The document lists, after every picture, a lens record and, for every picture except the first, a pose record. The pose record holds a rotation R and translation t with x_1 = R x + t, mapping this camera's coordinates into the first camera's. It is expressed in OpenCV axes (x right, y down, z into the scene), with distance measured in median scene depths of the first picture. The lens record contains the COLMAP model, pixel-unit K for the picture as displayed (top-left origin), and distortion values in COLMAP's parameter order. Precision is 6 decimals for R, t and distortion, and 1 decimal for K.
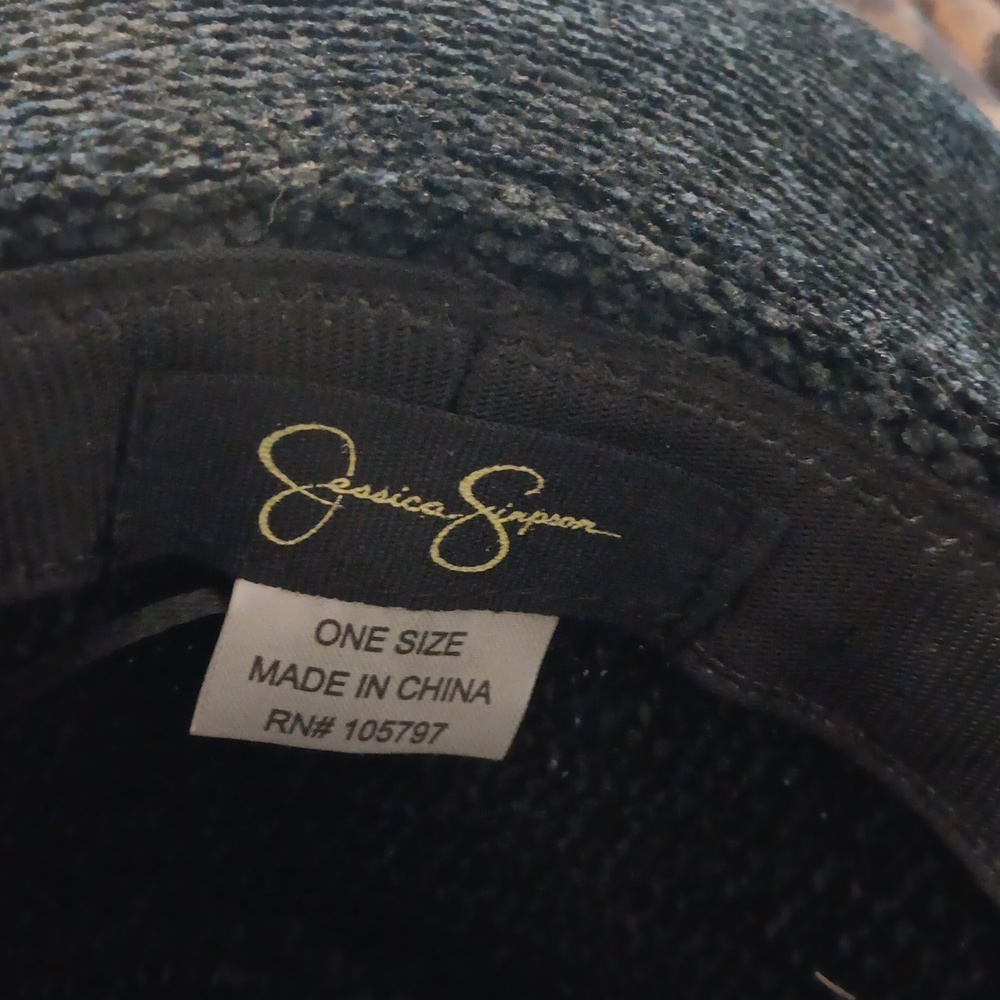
lens RADIAL K [[1826.3, 0, 499.7], [0, 1826.3, 499.2], [0, 0, 1]] dist [0.156088, 0.000000]
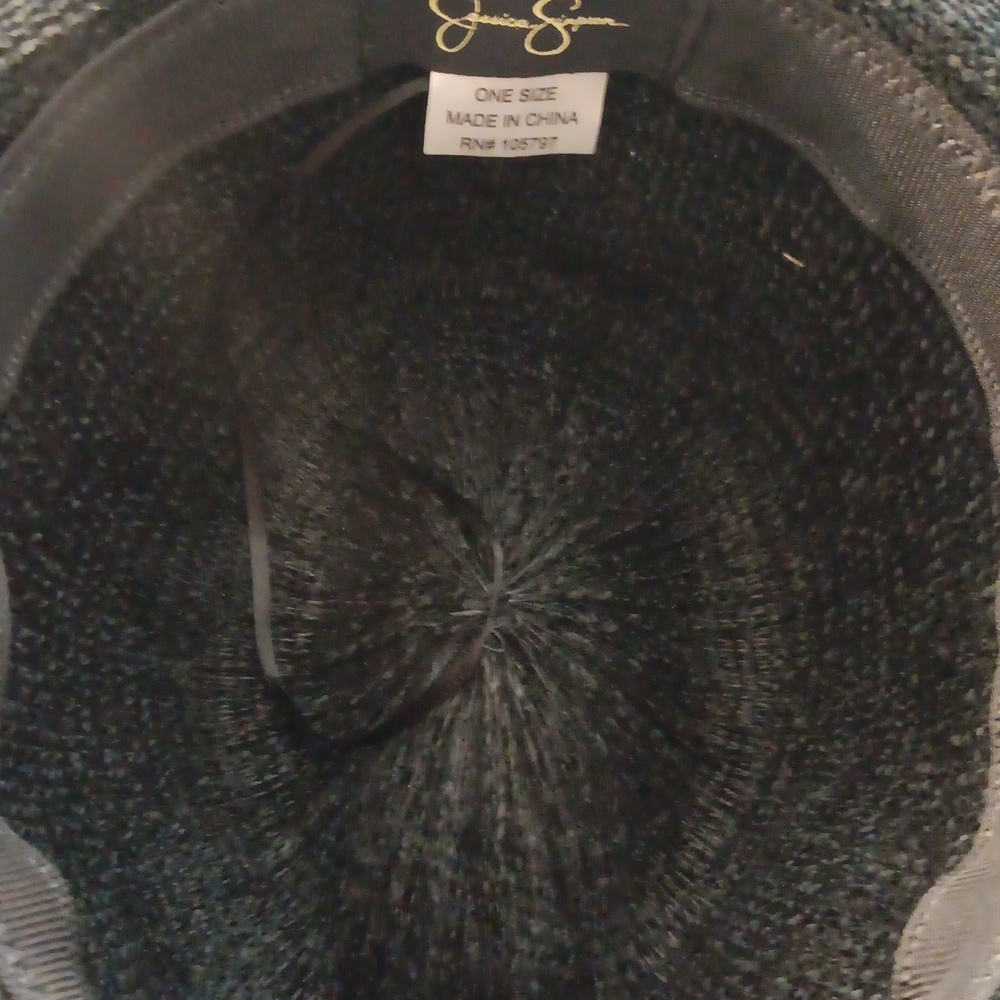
lens RADIAL K [[1826.3, 0, 500.8], [0, 1826.3, 499.5], [0, 0, 1]] dist [0.156088, 0.000000]
pose [[0.969096, -0.049529, -0.241659, 0.367337], [0.119451, 0.951343, 0.284038, -0.069286], [0.215833, -0.304127, 0.927859, -0.917721]]
